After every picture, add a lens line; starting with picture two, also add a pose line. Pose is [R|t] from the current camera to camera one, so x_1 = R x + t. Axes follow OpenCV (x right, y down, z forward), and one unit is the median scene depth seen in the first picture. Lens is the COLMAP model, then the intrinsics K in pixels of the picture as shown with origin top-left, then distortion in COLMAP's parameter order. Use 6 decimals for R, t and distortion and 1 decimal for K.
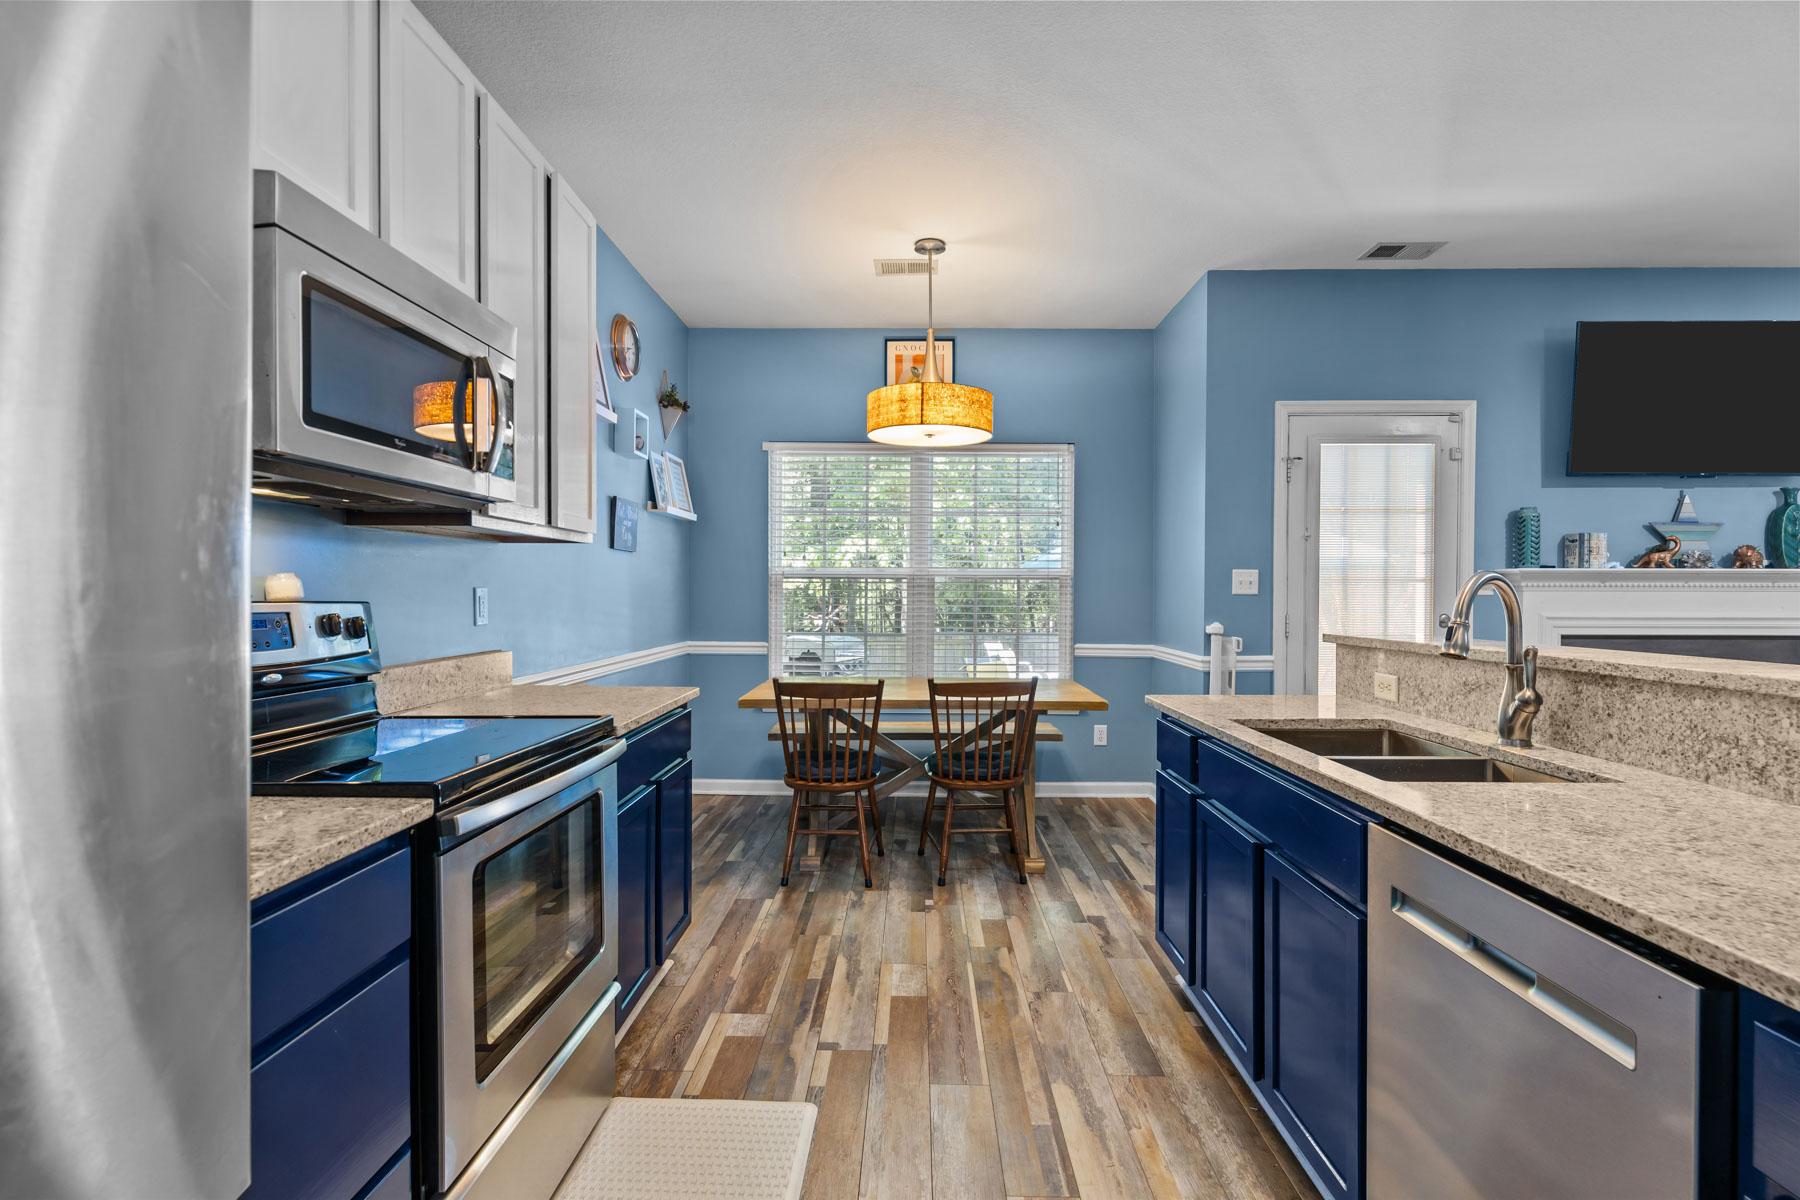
lens RADIAL K [[856.0, 0, 900.4], [0, 856.0, 603.9], [0, 0, 1]] dist [0.001868, -0.001458]
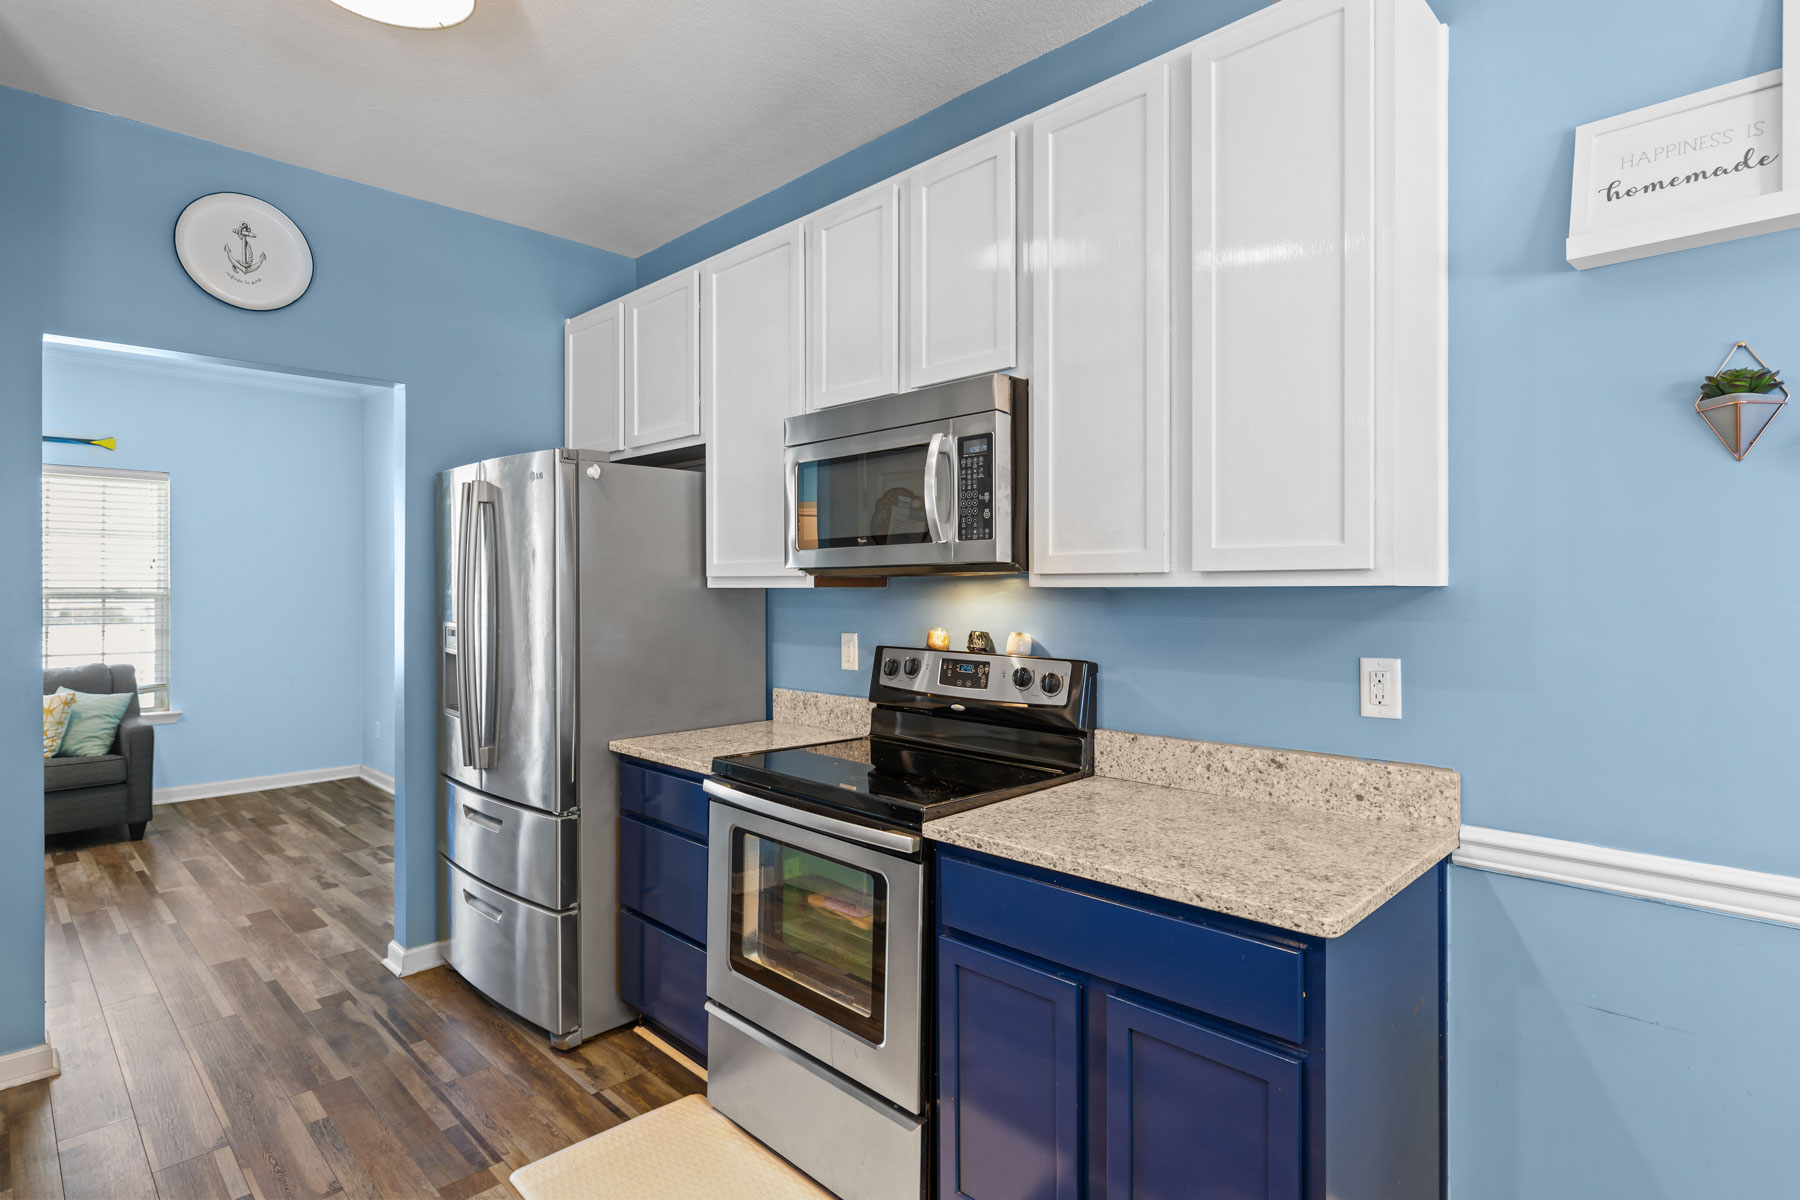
lens RADIAL K [[920.3, 0, 902.1], [0, 920.3, 590.3], [0, 0, 1]] dist [0.001644, -0.000496]
pose [[-0.690978, -0.002201, -0.722872, 0.191887], [-0.012409, 0.999884, 0.008817, -0.053739], [0.722769, 0.015062, -0.690925, 0.909706]]
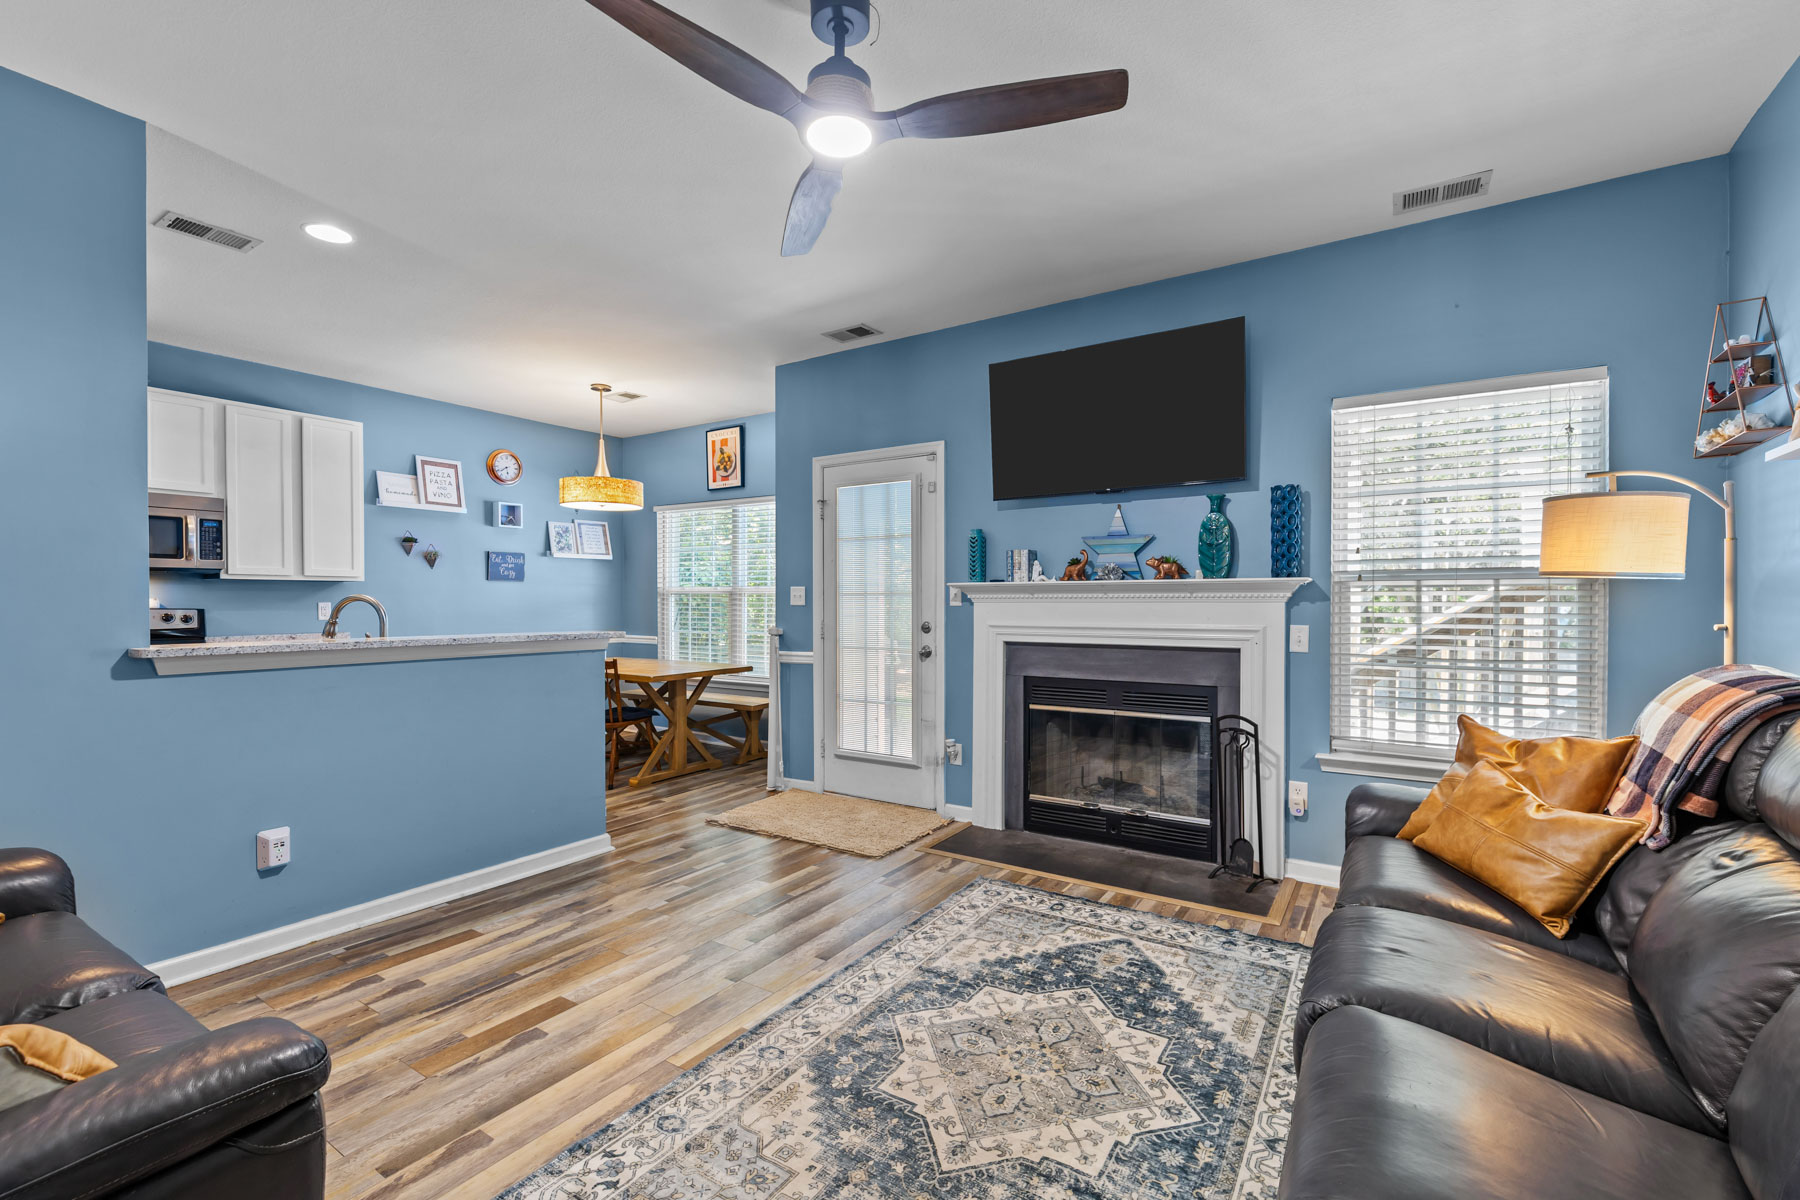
lens RADIAL K [[775.4, 0, 899.8], [0, 775.4, 609.7], [0, 0, 1]] dist [0.001710, 0.000135]
pose [[0.846773, 0.002919, -0.531947, 1.356672], [-0.004847, 0.999986, -0.002228, -0.002699], [0.531933, 0.004465, 0.846775, 0.075511]]
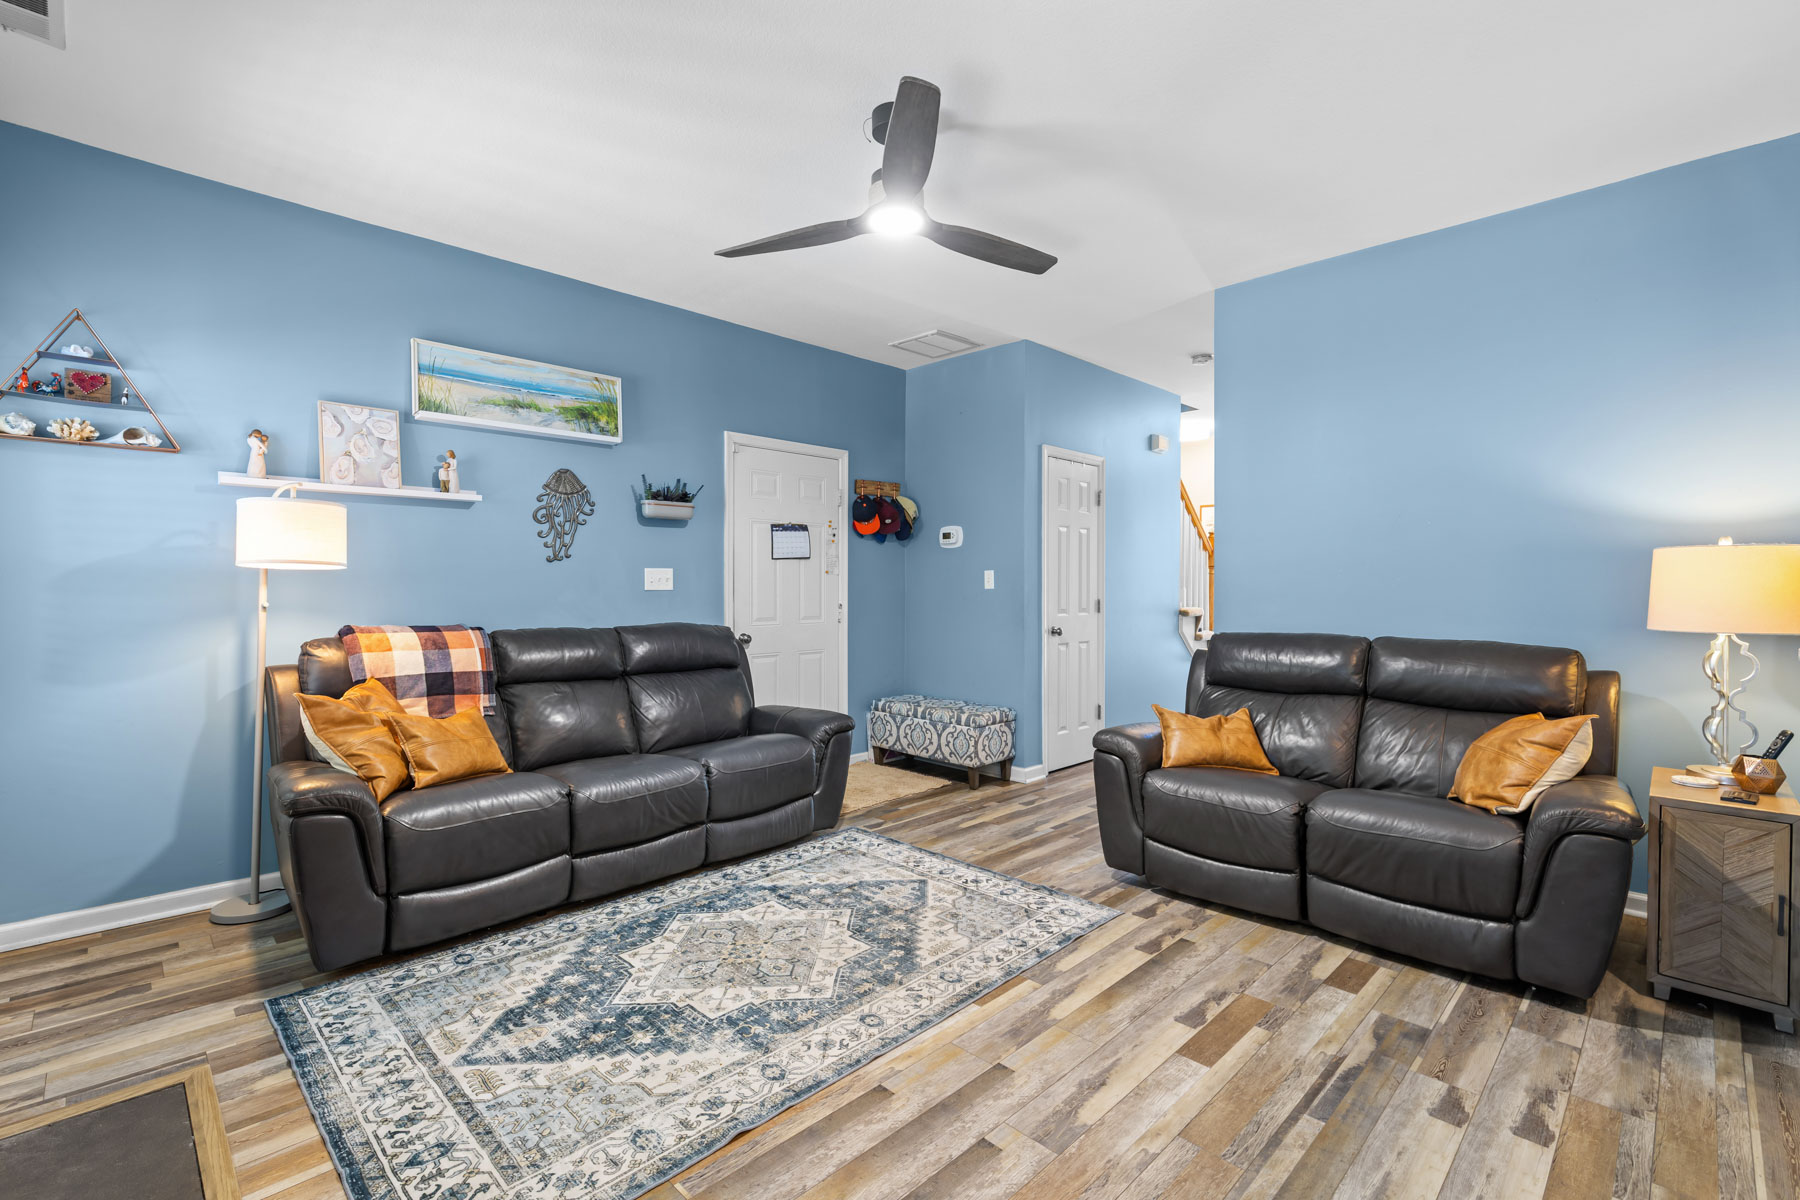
lens RADIAL K [[797.3, 0, 899.7], [0, 797.3, 595.5], [0, 0, 1]] dist [0.002301, 0.000414]
pose [[-0.719722, -0.009089, 0.694203, 0.514709], [0.007913, 0.999742, 0.021294, -0.015358], [-0.694217, 0.020819, -0.719464, 1.047603]]
